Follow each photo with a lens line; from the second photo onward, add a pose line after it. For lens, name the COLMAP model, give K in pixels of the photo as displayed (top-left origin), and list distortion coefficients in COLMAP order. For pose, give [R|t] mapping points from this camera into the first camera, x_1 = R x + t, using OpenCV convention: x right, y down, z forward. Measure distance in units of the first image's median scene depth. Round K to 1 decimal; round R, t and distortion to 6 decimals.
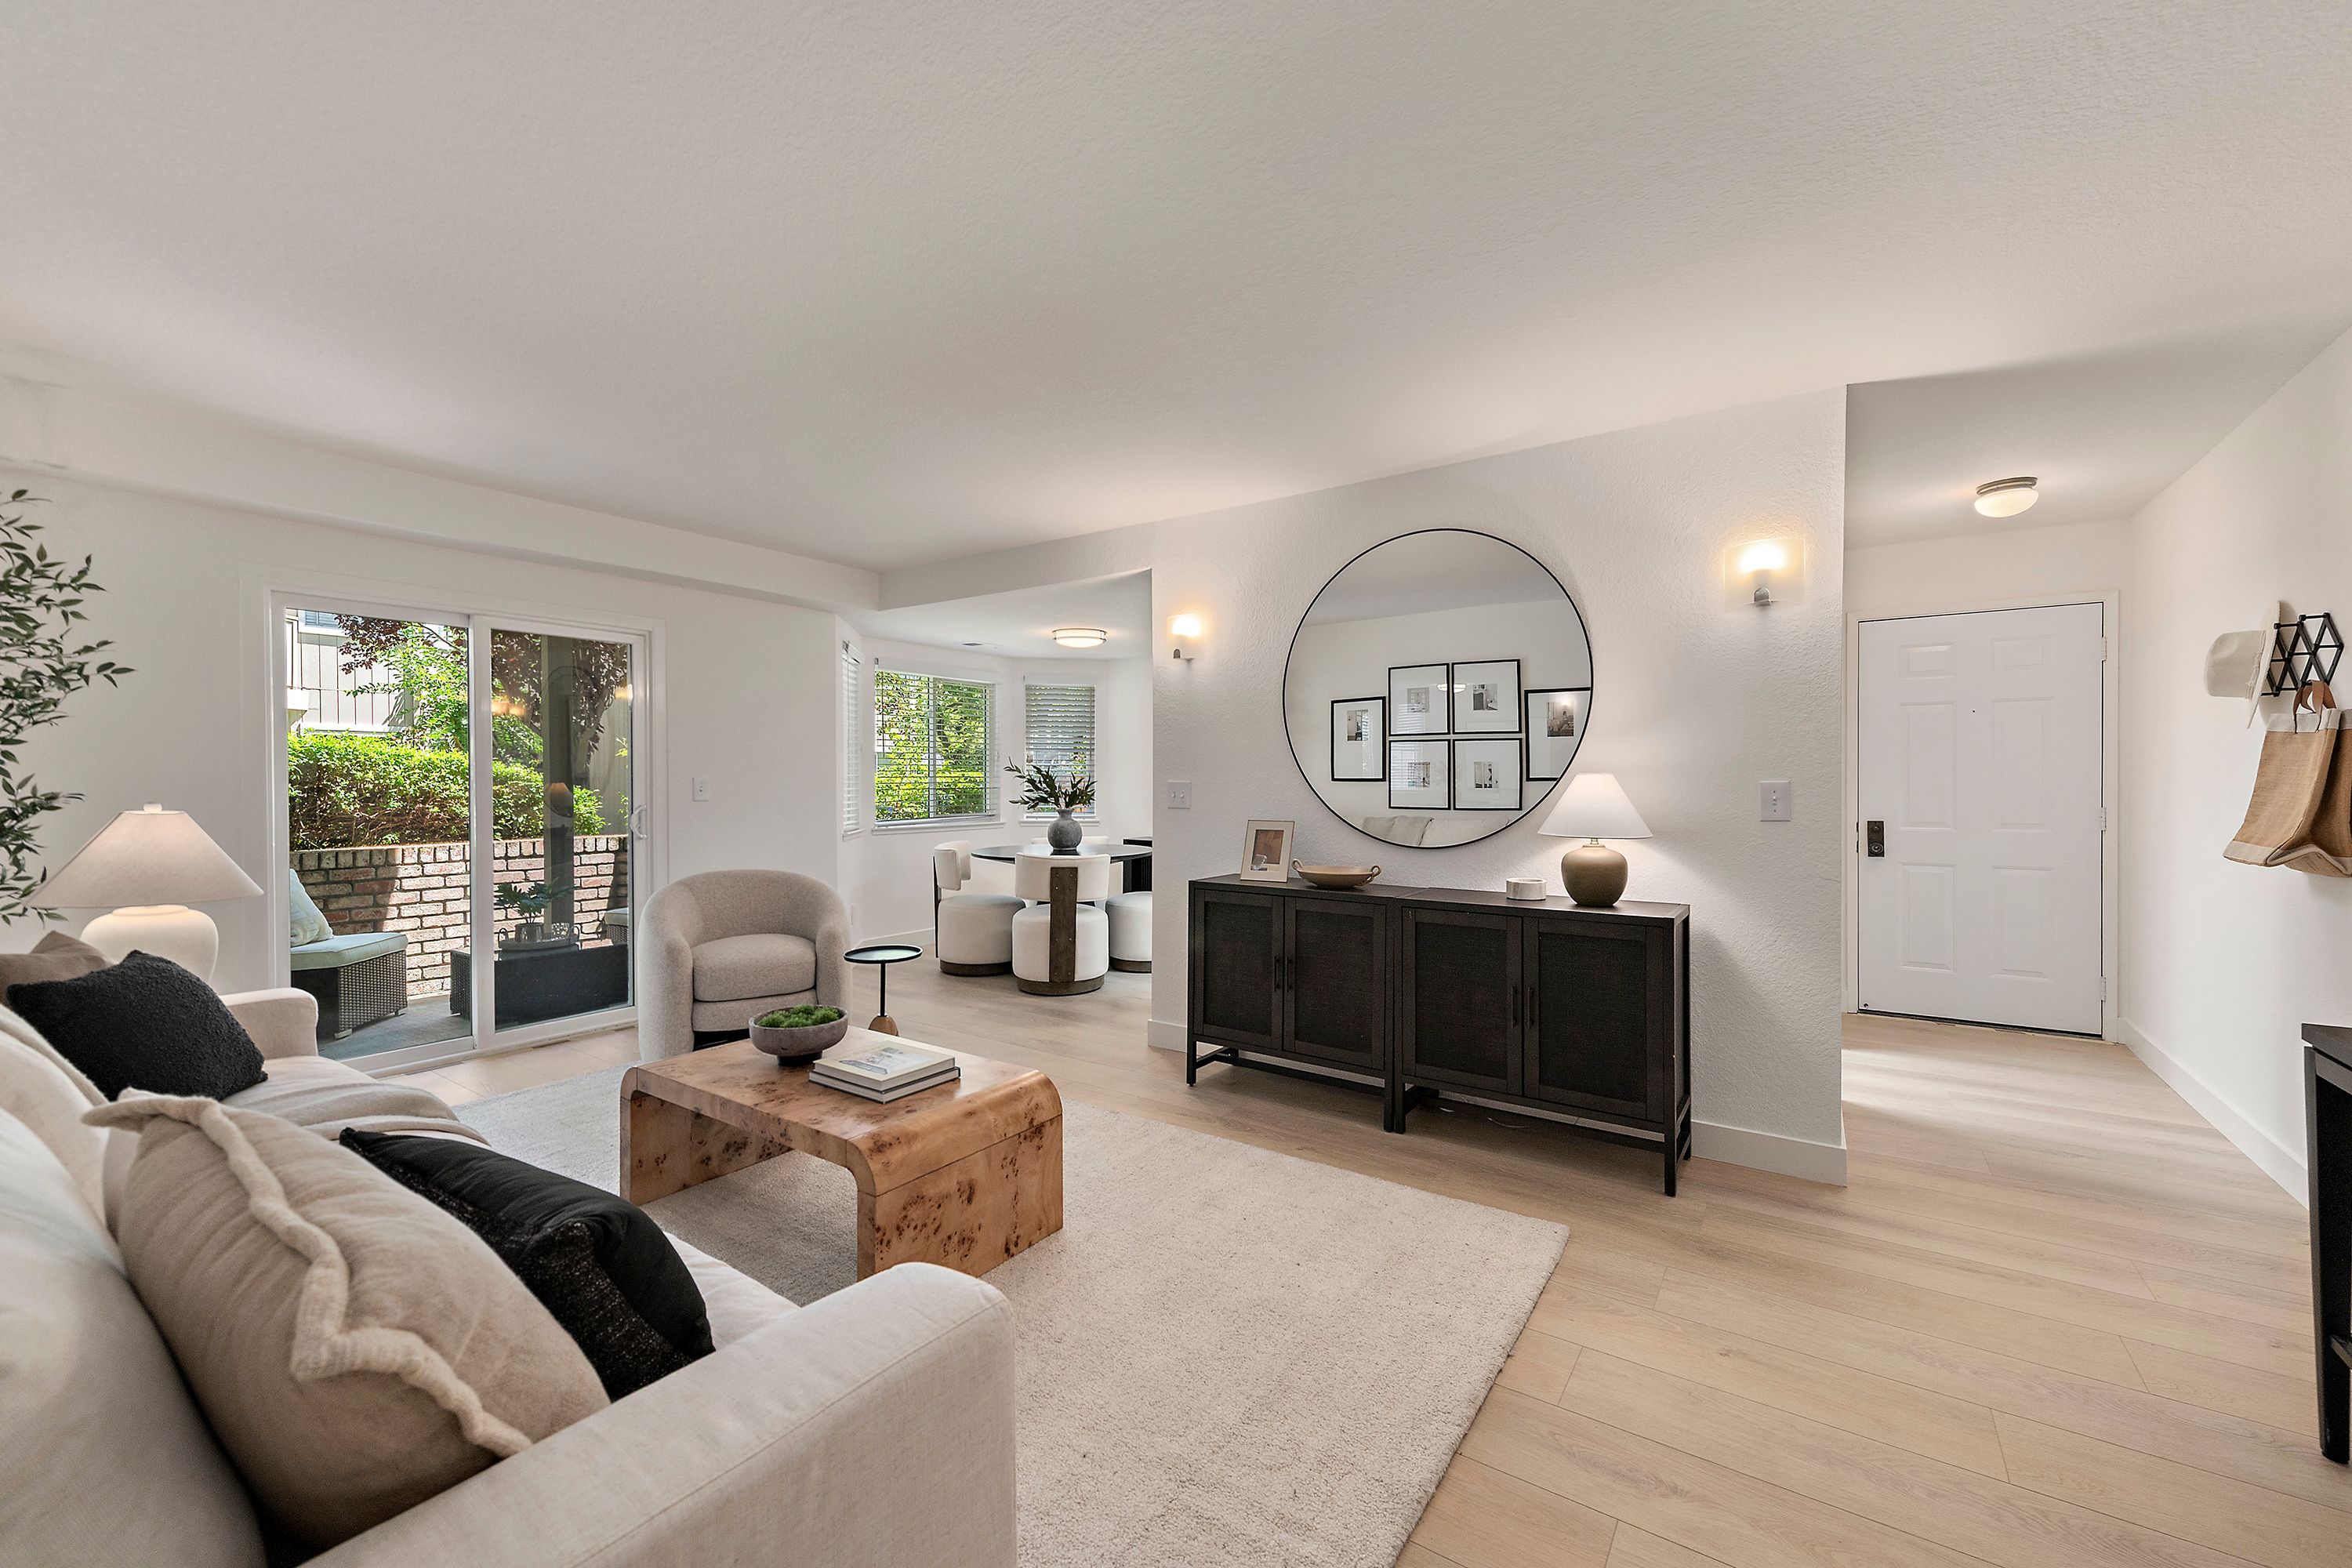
lens RADIAL K [[937.0, 0, 1175.9], [0, 937.0, 783.9], [0, 0, 1]] dist [0.000600, -0.000832]
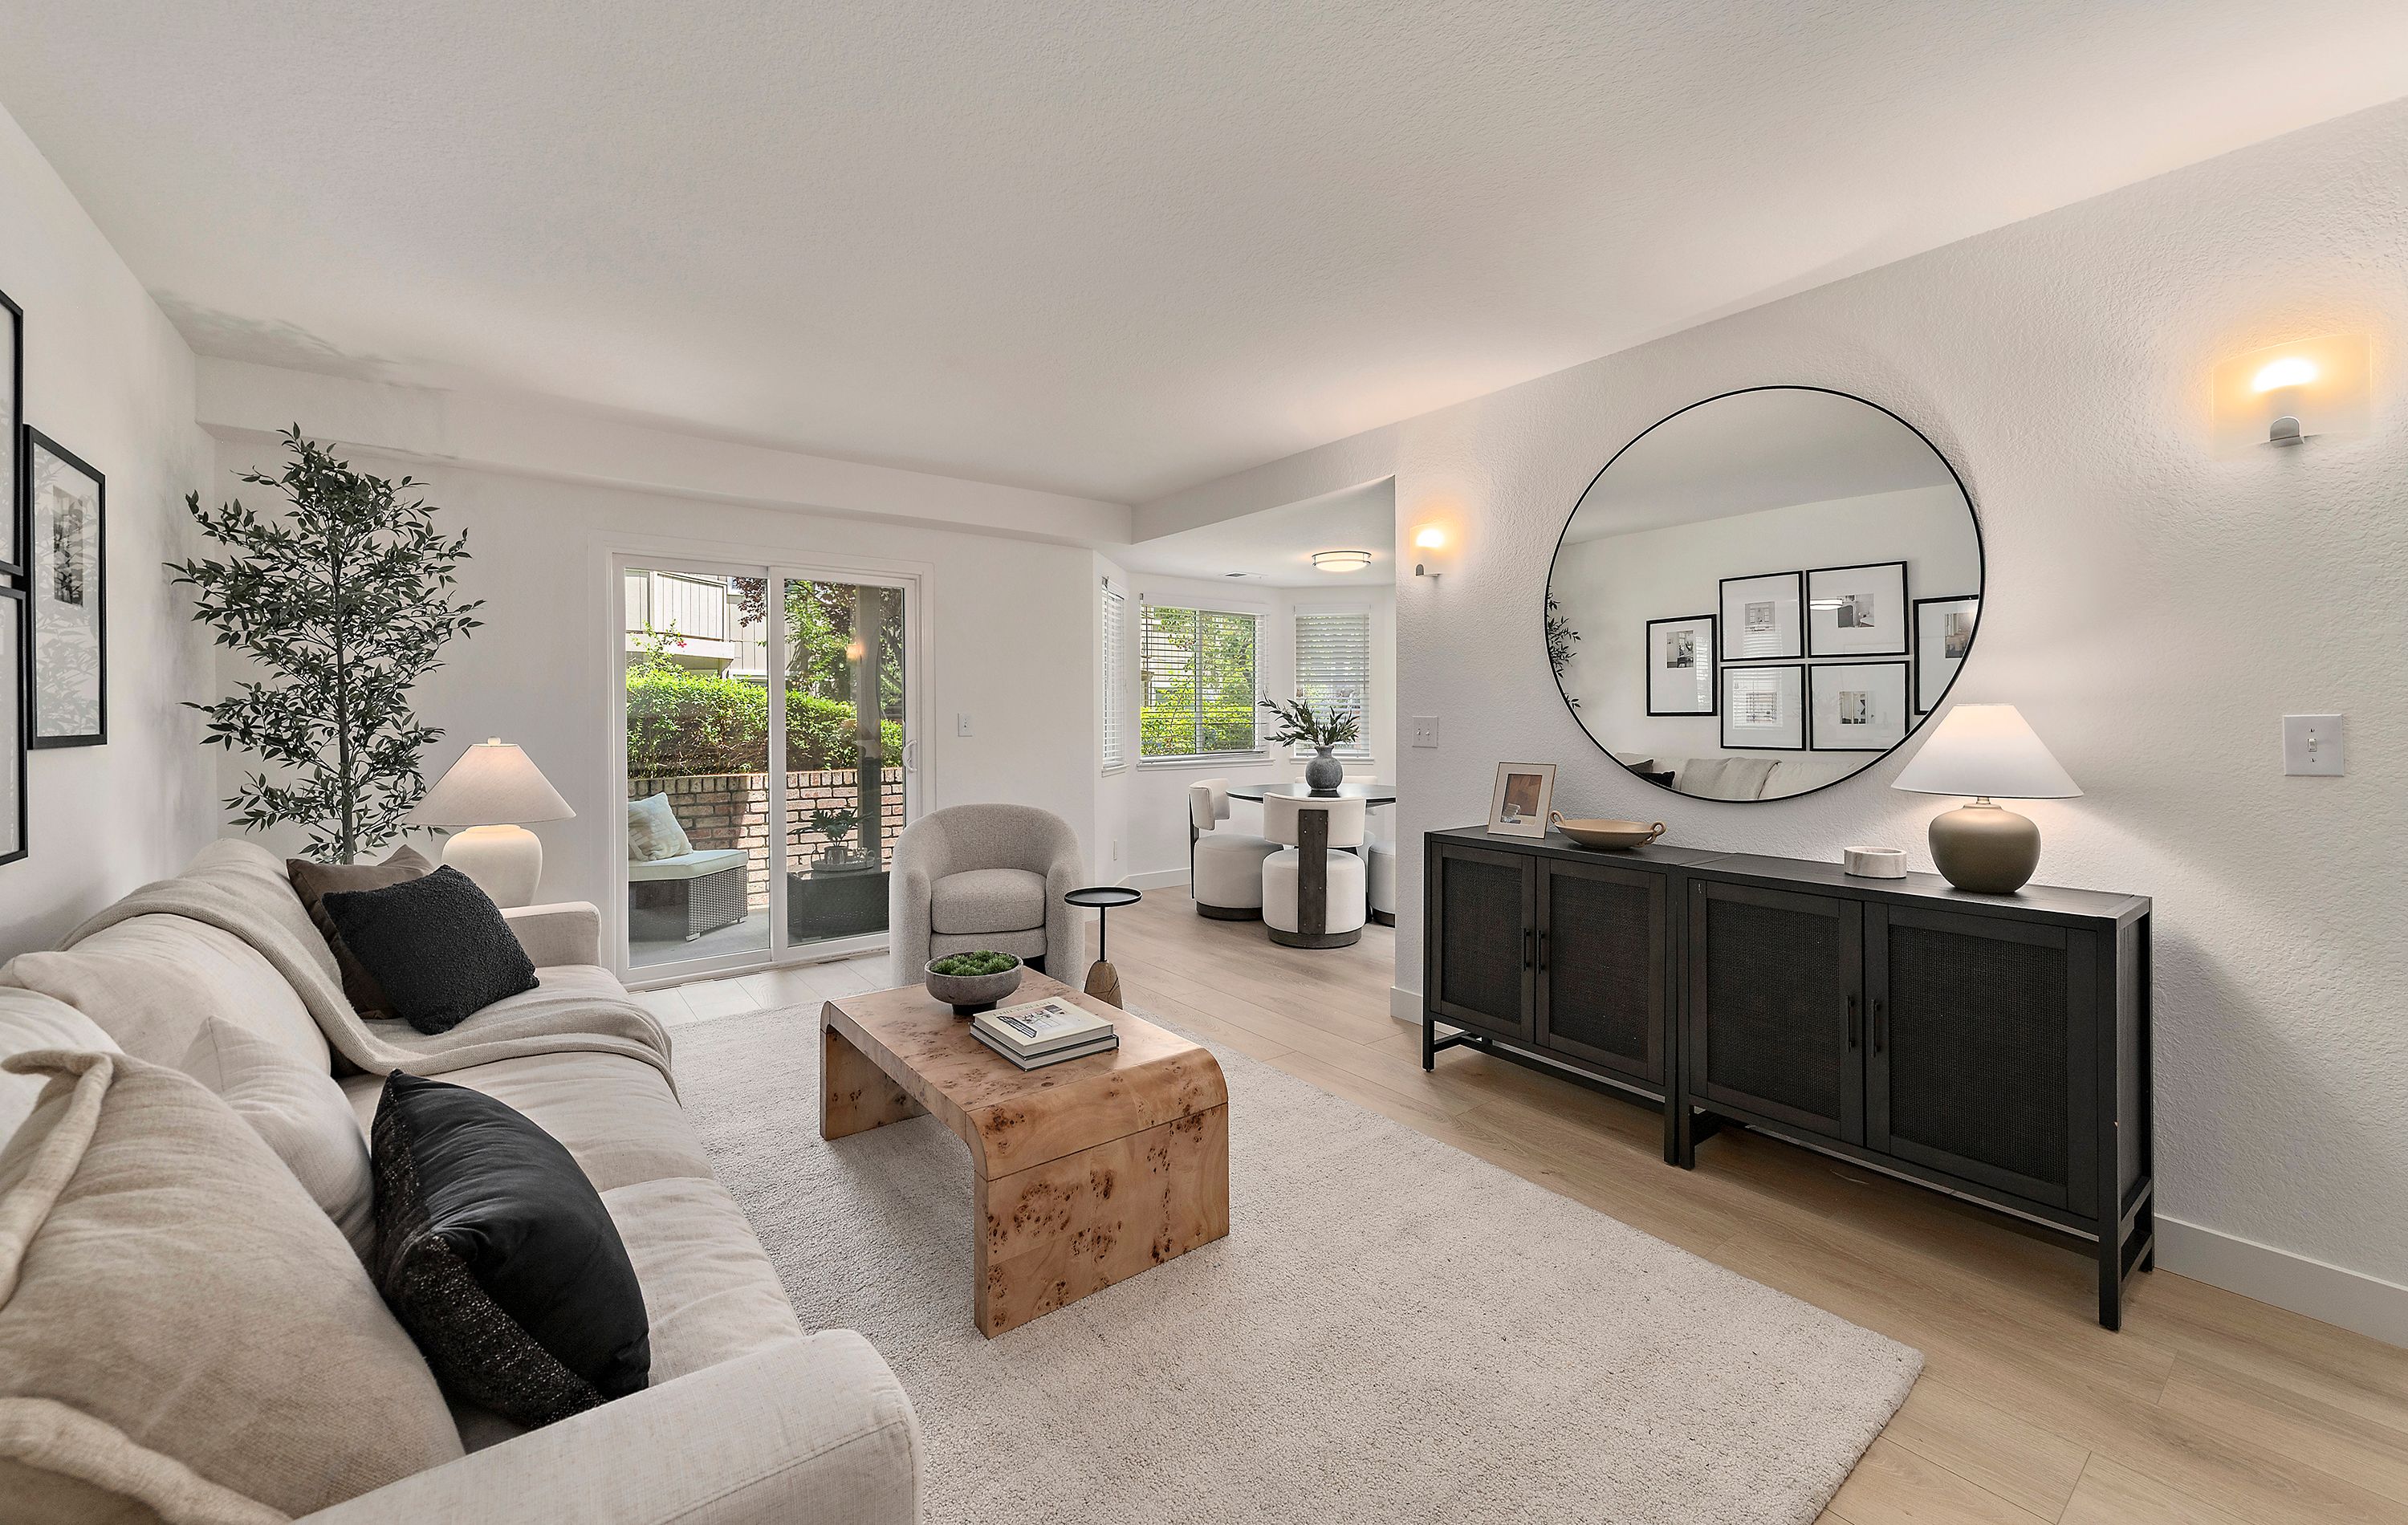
lens RADIAL K [[940.0, 0, 1207.7], [0, 940.0, 719.5], [0, 0, 1]] dist [-0.000760, -0.000526]
pose [[0.952088, -0.000689, -0.305825, 0.105993], [0.000839, 1.000000, 0.000360, -0.000755], [0.305824, -0.000600, 0.952088, 0.144280]]
